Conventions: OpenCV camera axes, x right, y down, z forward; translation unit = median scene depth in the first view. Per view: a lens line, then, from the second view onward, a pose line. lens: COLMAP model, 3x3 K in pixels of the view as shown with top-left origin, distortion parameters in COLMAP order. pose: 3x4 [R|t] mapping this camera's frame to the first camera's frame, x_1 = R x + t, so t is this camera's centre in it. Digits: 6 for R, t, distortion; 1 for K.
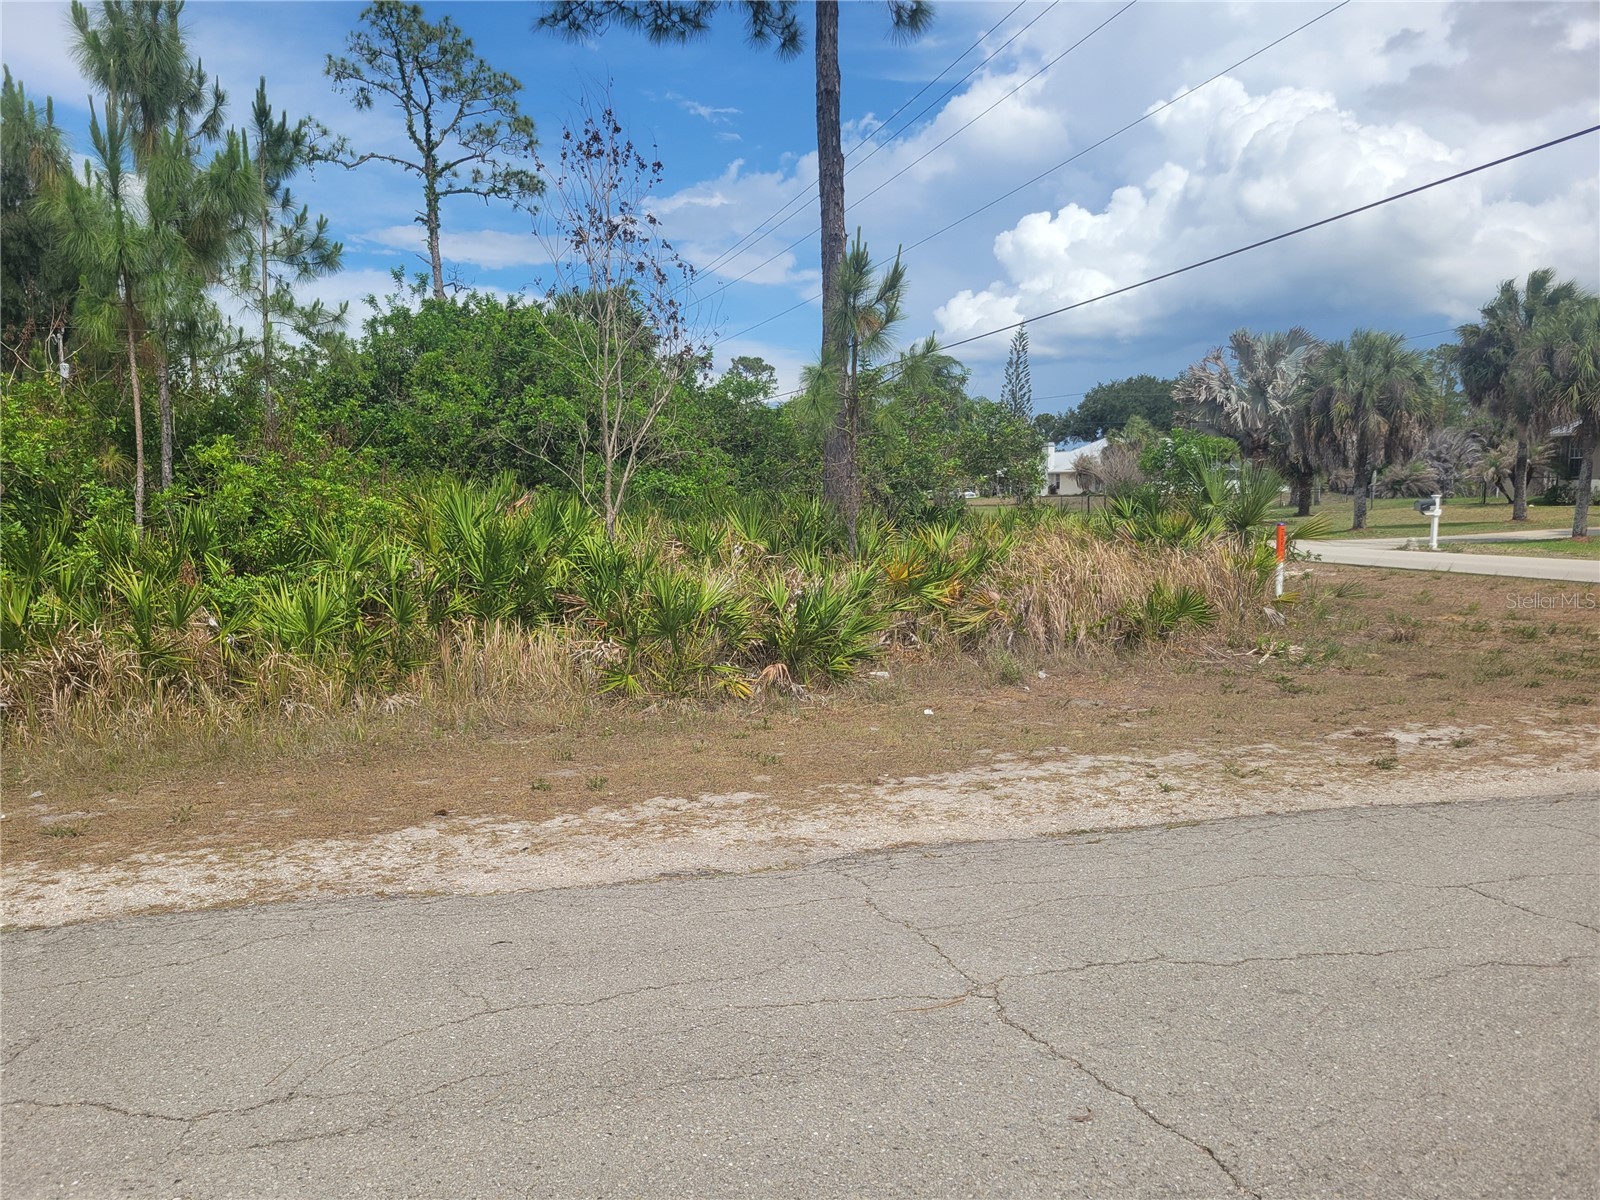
lens RADIAL K [[1203.0, 0, 760.4], [0, 1203.0, 611.5], [0, 0, 1]] dist [0.061114, -0.043072]
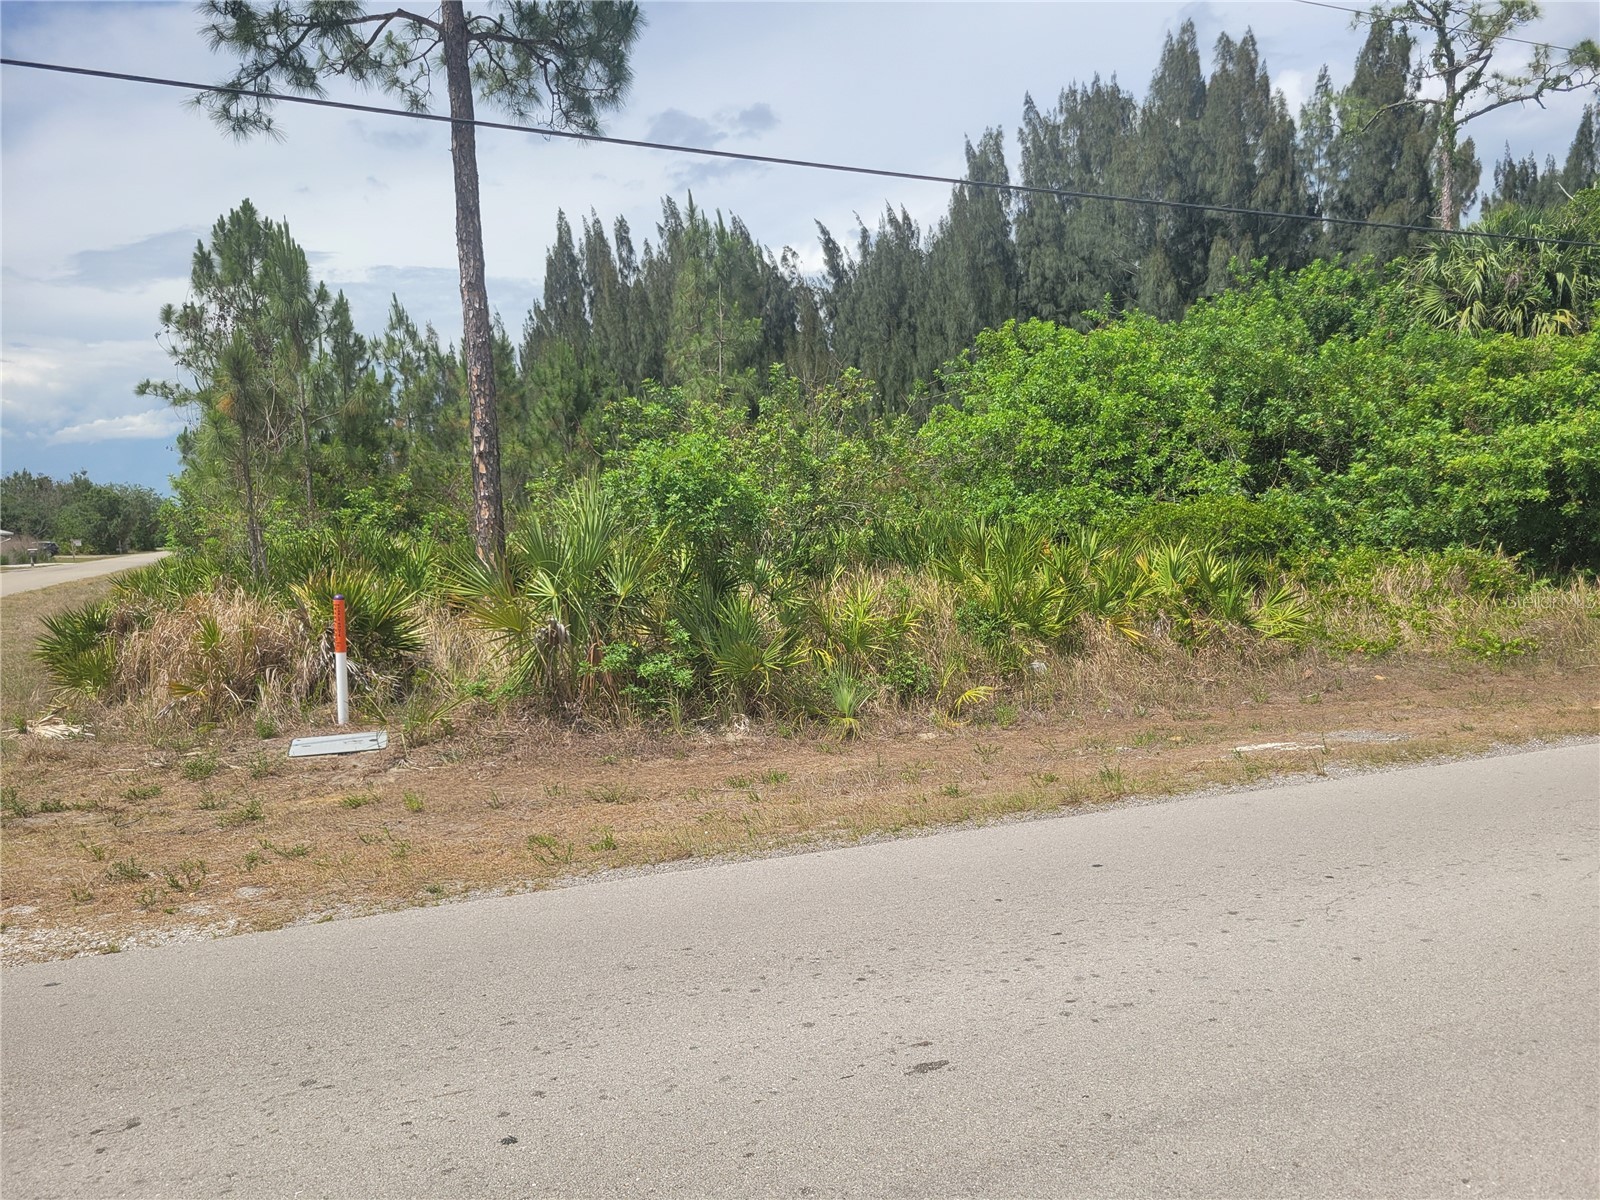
lens RADIAL K [[1203.0, 0, 804.8], [0, 1203.0, 607.8], [0, 0, 1]] dist [0.061114, -0.043072]
pose [[0.147482, 0.073030, -0.986365, 1.329935], [-0.071429, 0.995453, 0.063022, -0.143285], [0.986482, 0.061161, 0.152028, 1.340845]]
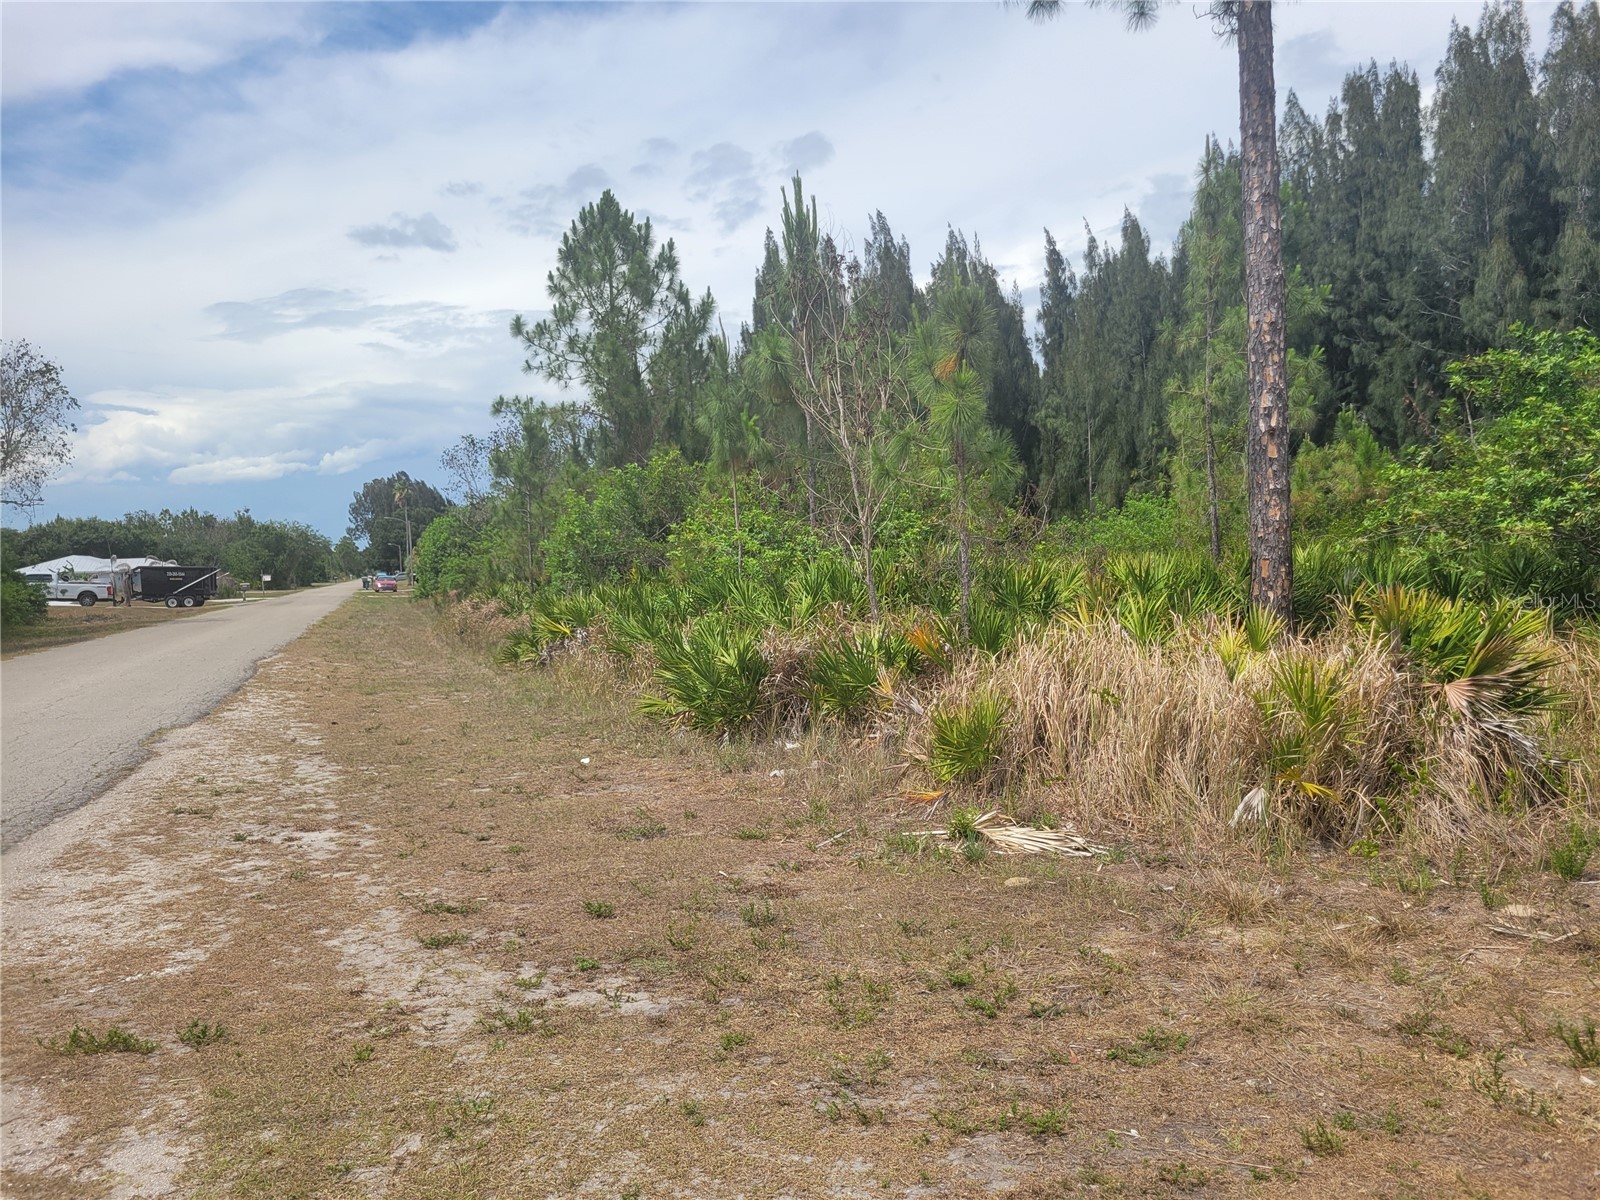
lens RADIAL K [[1203.0, 0, 796.1], [0, 1203.0, 609.5], [0, 0, 1]] dist [0.061114, -0.043072]
pose [[0.064652, 0.045944, -0.996850, 0.932095], [-0.066702, 0.996905, 0.041620, -0.082061], [0.995676, 0.063801, 0.067516, 0.799945]]
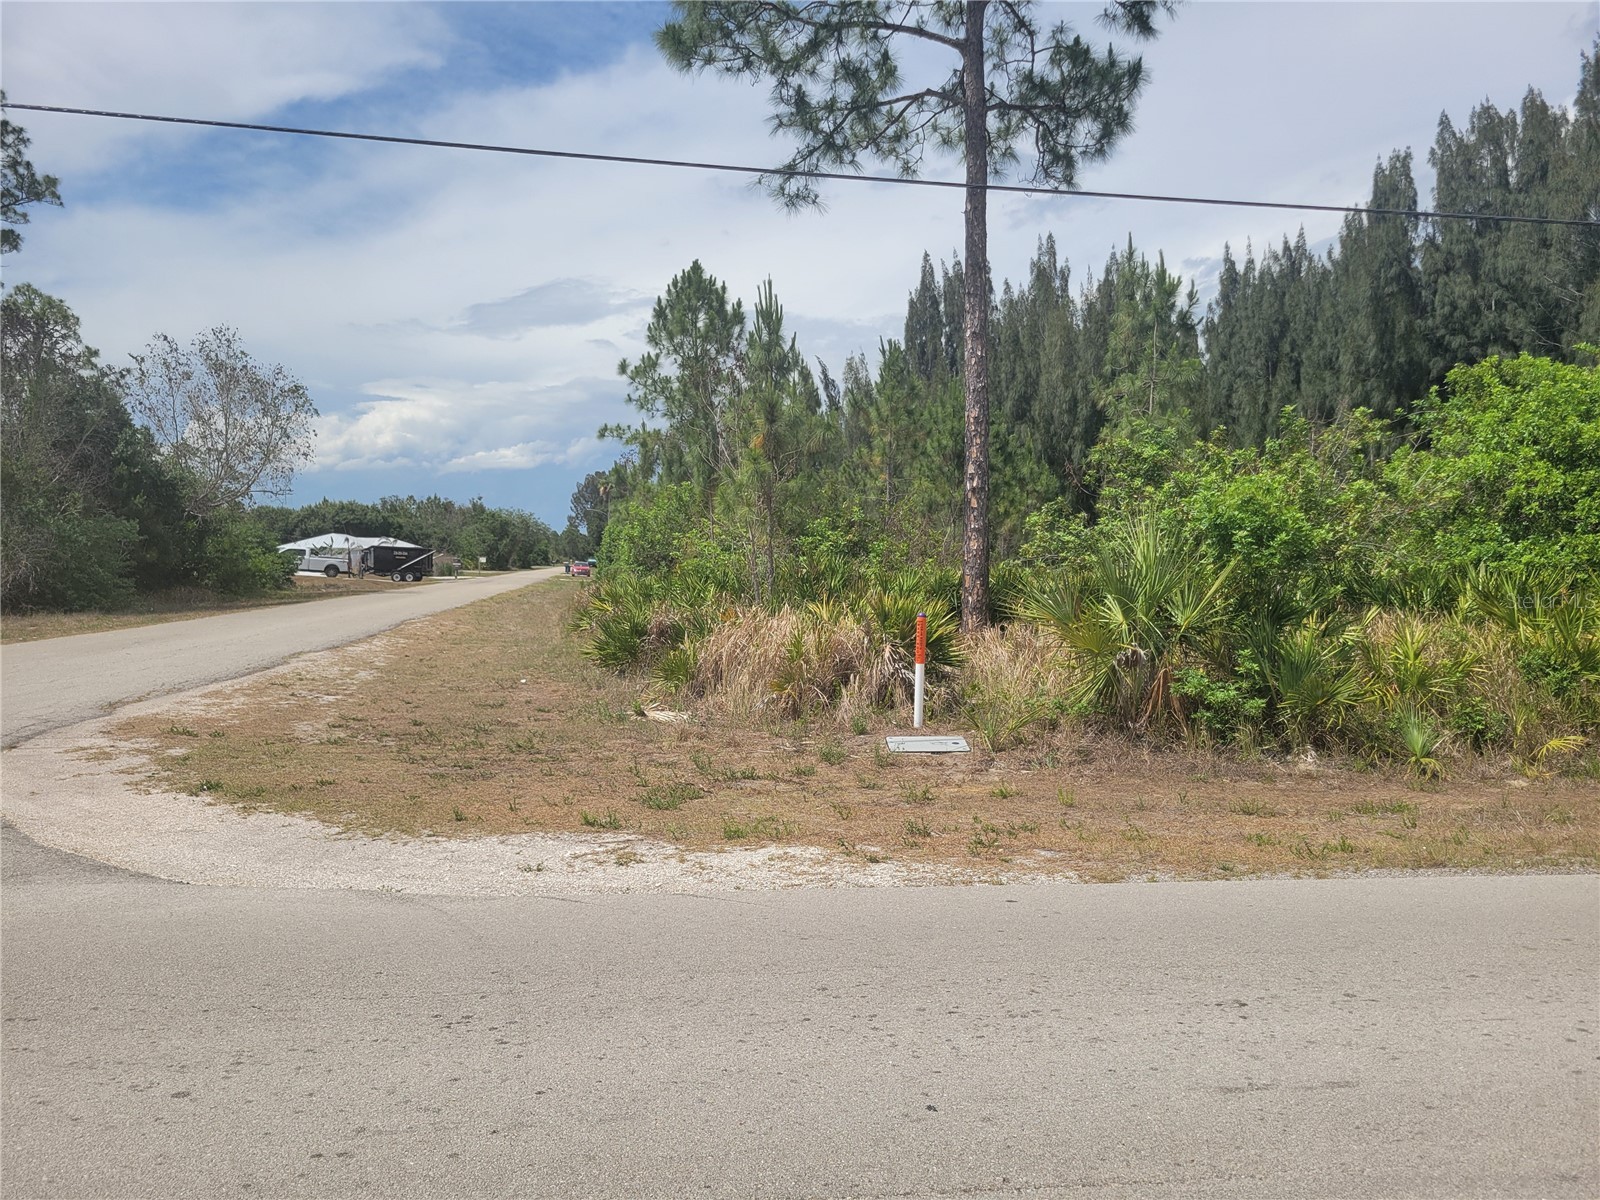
lens RADIAL K [[1203.0, 0, 792.2], [0, 1203.0, 613.5], [0, 0, 1]] dist [0.061114, -0.043072]
pose [[-0.116151, 0.049614, -0.991992, 1.400072], [-0.104949, 0.992547, 0.061931, -0.123979], [0.987671, 0.111302, -0.110078, 1.159279]]
